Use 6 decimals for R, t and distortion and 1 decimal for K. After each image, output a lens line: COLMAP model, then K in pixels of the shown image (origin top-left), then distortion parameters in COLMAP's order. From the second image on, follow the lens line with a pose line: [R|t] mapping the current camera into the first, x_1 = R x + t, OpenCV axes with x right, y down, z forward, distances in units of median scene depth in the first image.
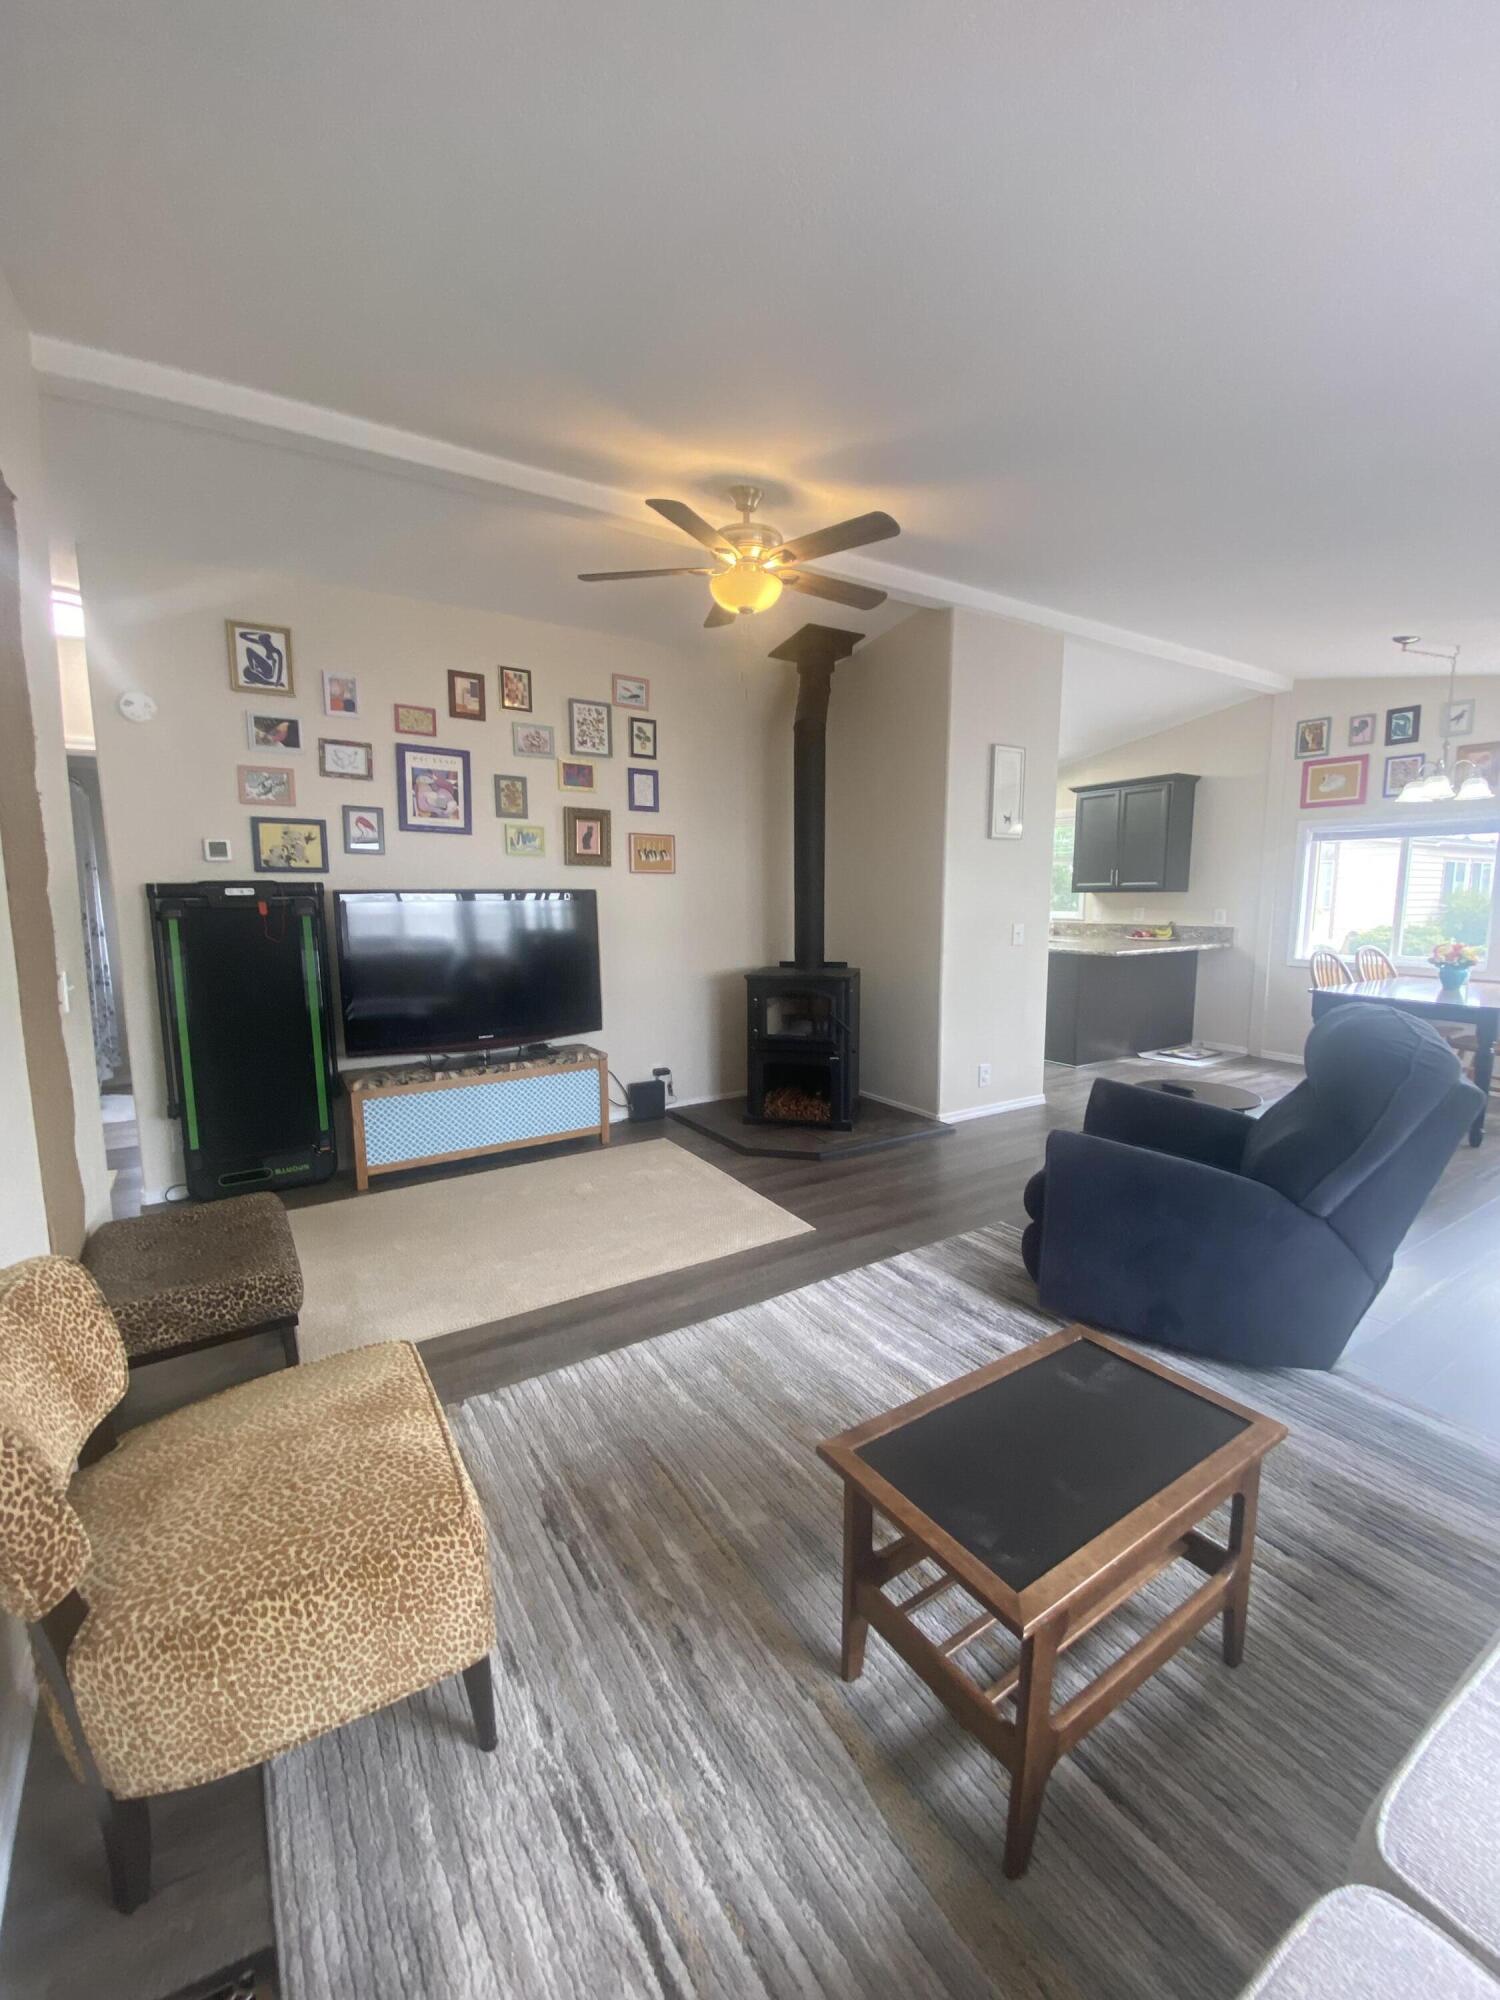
lens RADIAL K [[806.4, 0, 738.1], [0, 806.4, 999.8], [0, 0, 1]] dist [-0.000584, -0.000643]
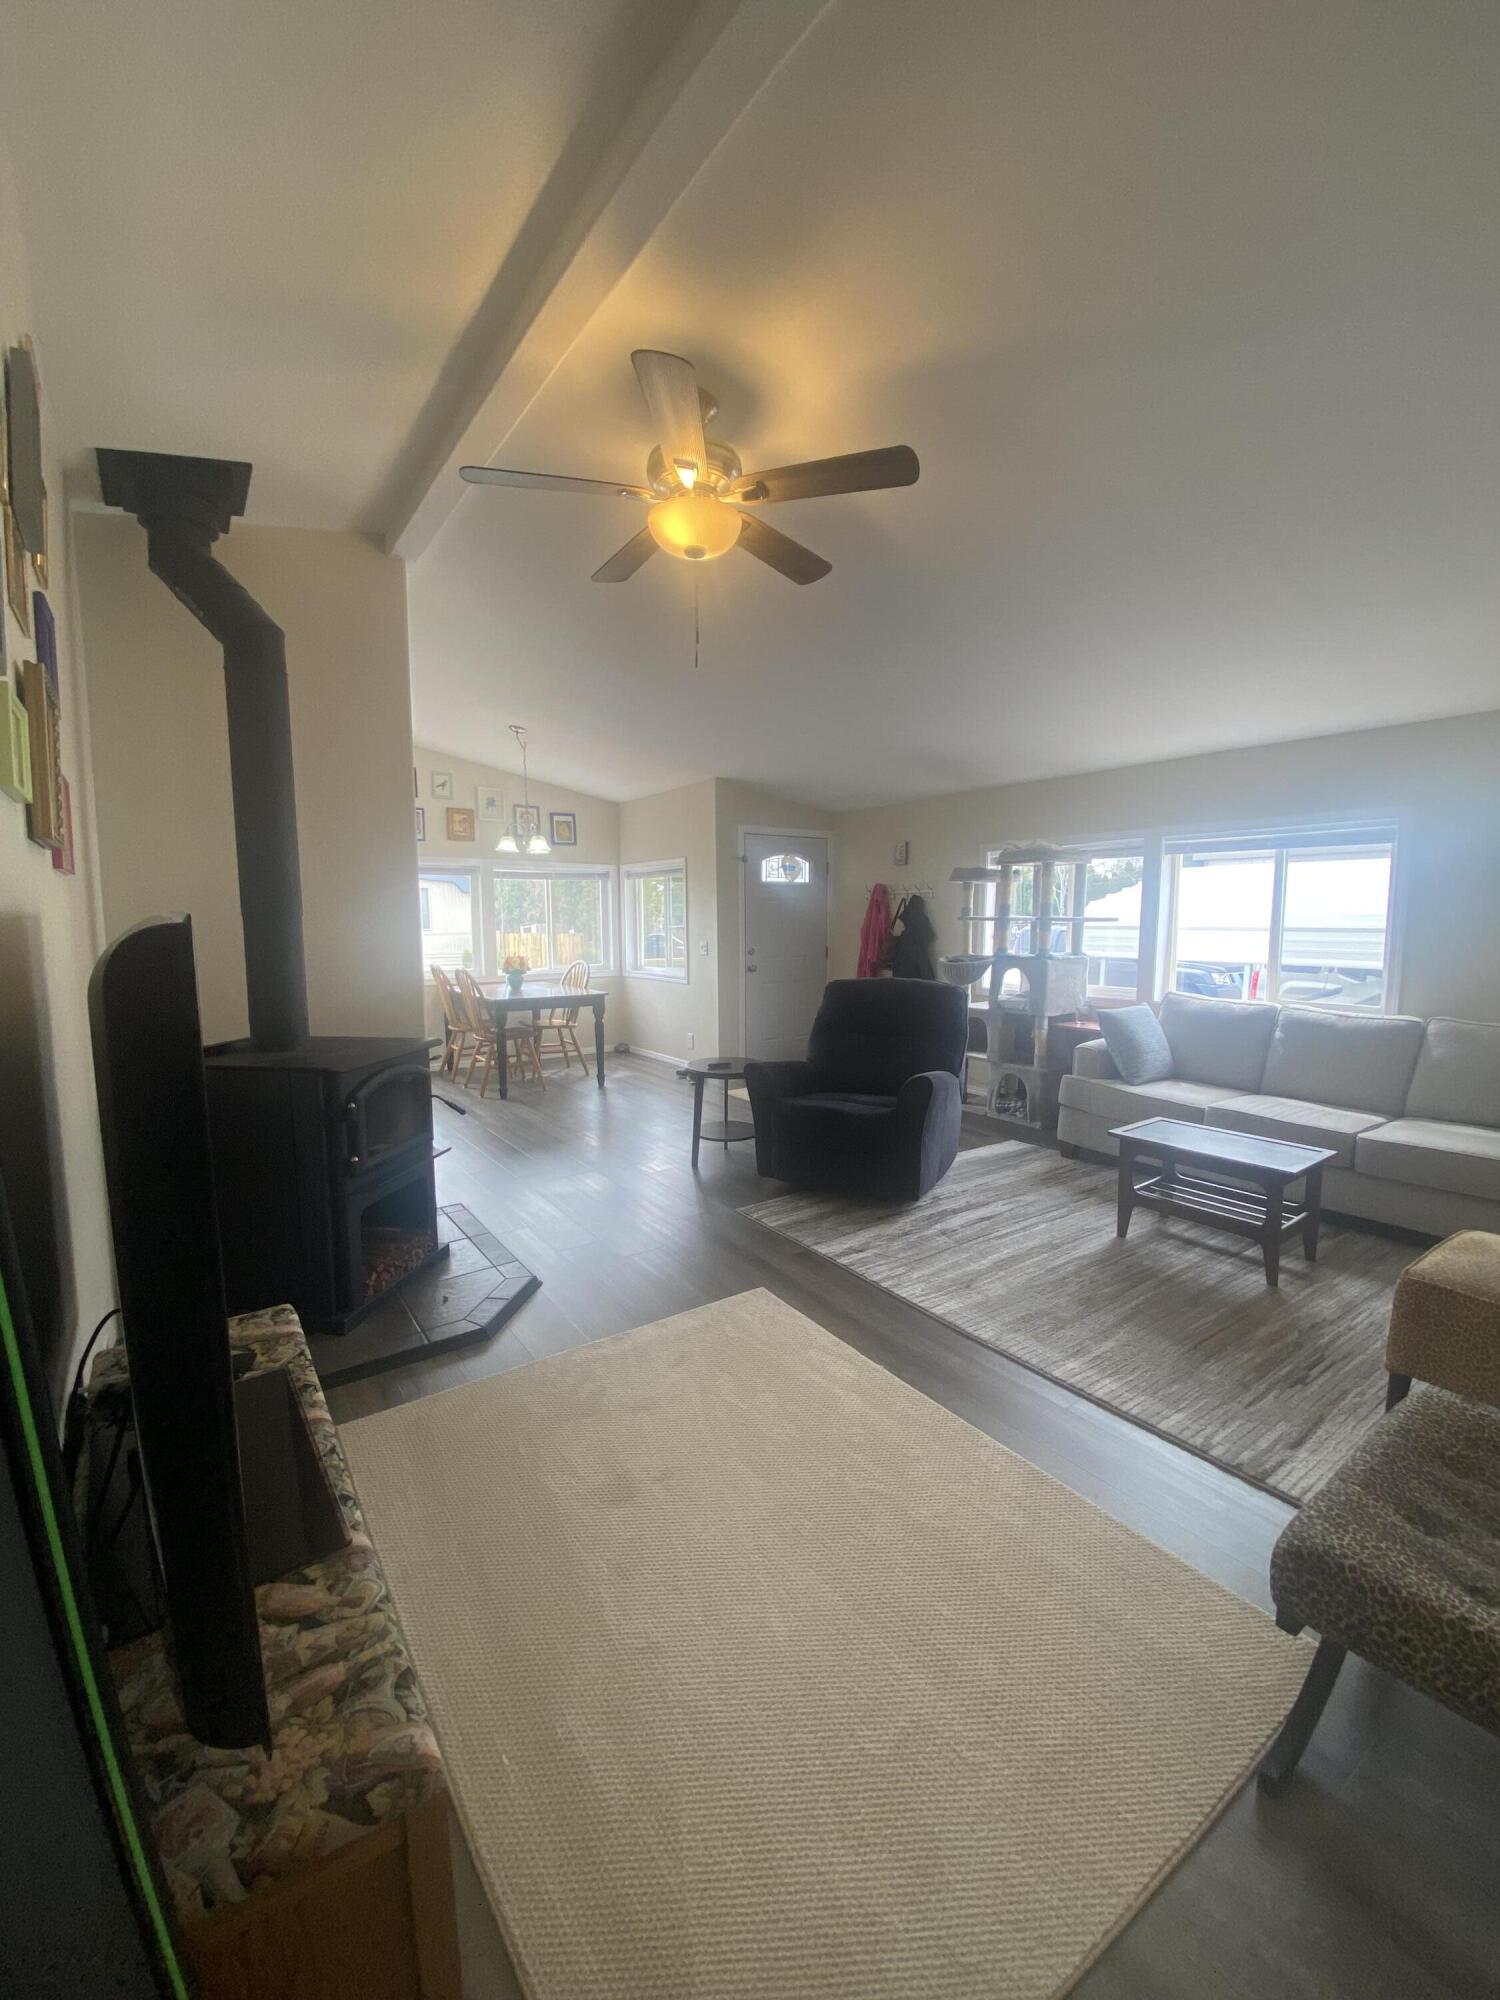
lens RADIAL K [[806.4, 0, 736.9], [0, 806.4, 1001.1], [0, 0, 1]] dist [-0.000584, -0.000643]
pose [[-0.049952, -0.109155, 0.992769, -0.986207], [0.132558, 0.984491, 0.114915, -0.186358], [-0.989916, 0.137340, -0.034708, 1.274316]]
